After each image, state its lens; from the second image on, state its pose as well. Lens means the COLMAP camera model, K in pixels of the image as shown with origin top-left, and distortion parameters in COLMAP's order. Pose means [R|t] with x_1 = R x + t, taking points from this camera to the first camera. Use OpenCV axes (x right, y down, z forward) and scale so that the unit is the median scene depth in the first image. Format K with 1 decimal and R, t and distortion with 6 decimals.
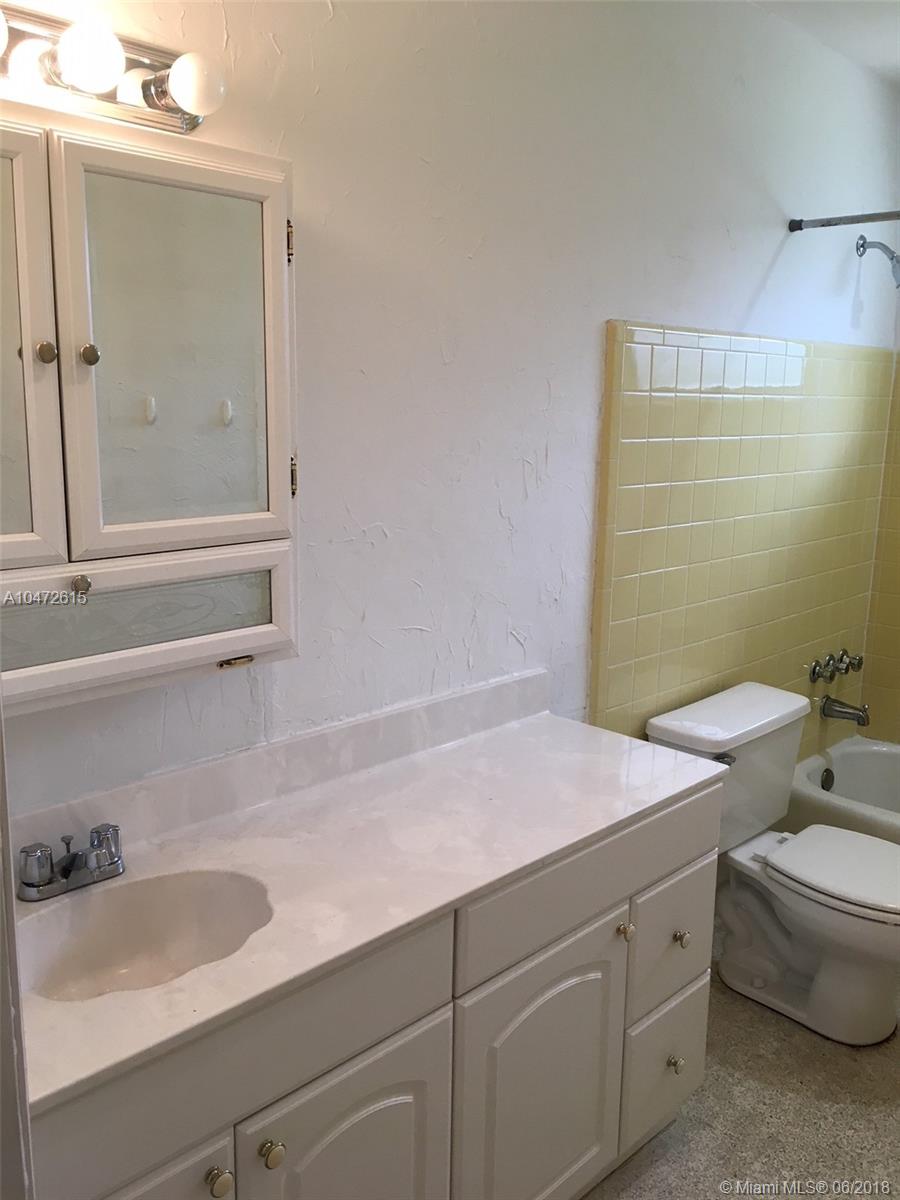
lens RADIAL K [[1025.8, 0, 450.0], [0, 1025.8, 600.0], [0, 0, 1]] dist [0.102560, -0.160507]
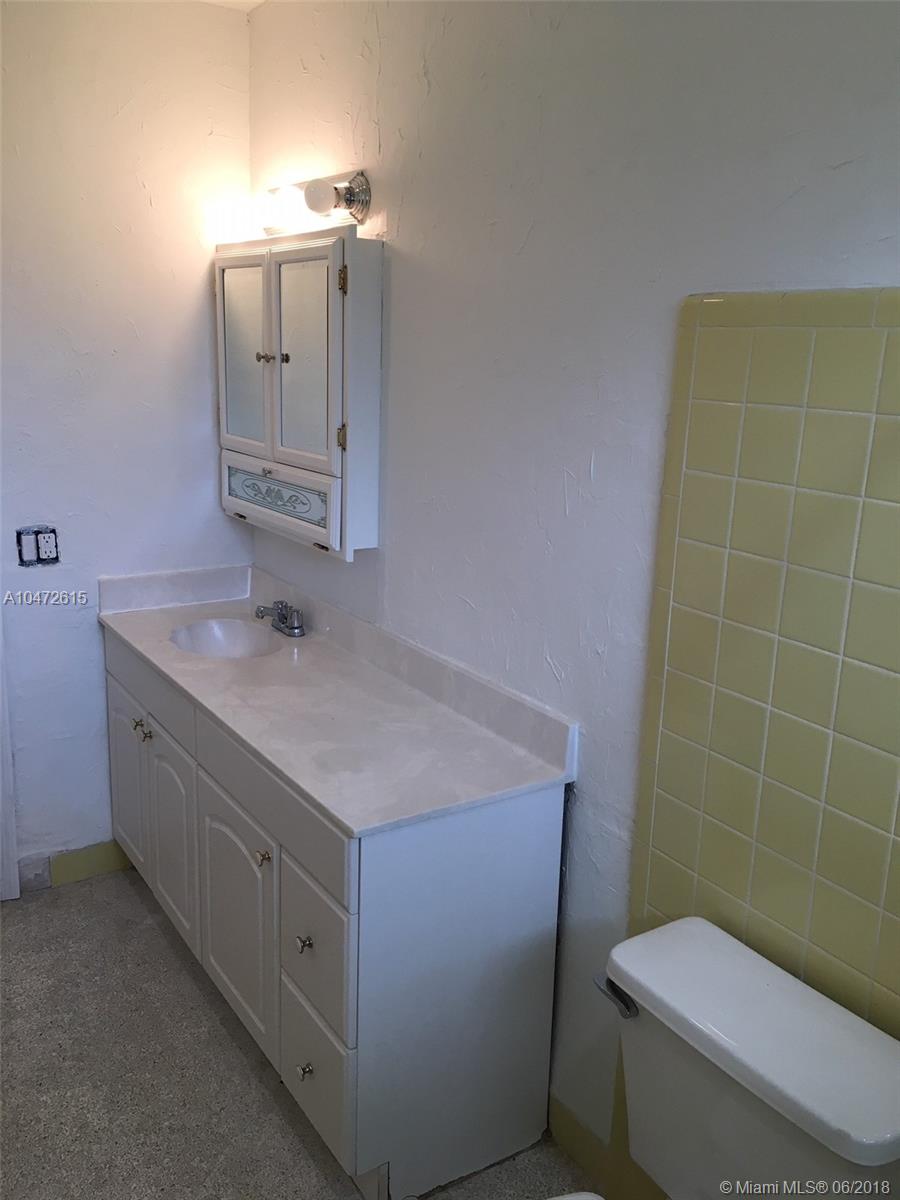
lens RADIAL K [[1025.8, 0, 450.0], [0, 1025.8, 600.0], [0, 0, 1]] dist [0.102560, -0.160507]
pose [[-0.234502, 0.200768, -0.951158, 1.074056], [-0.222984, 0.941244, 0.253651, -0.261119], [0.946196, 0.271575, -0.175955, 1.245076]]
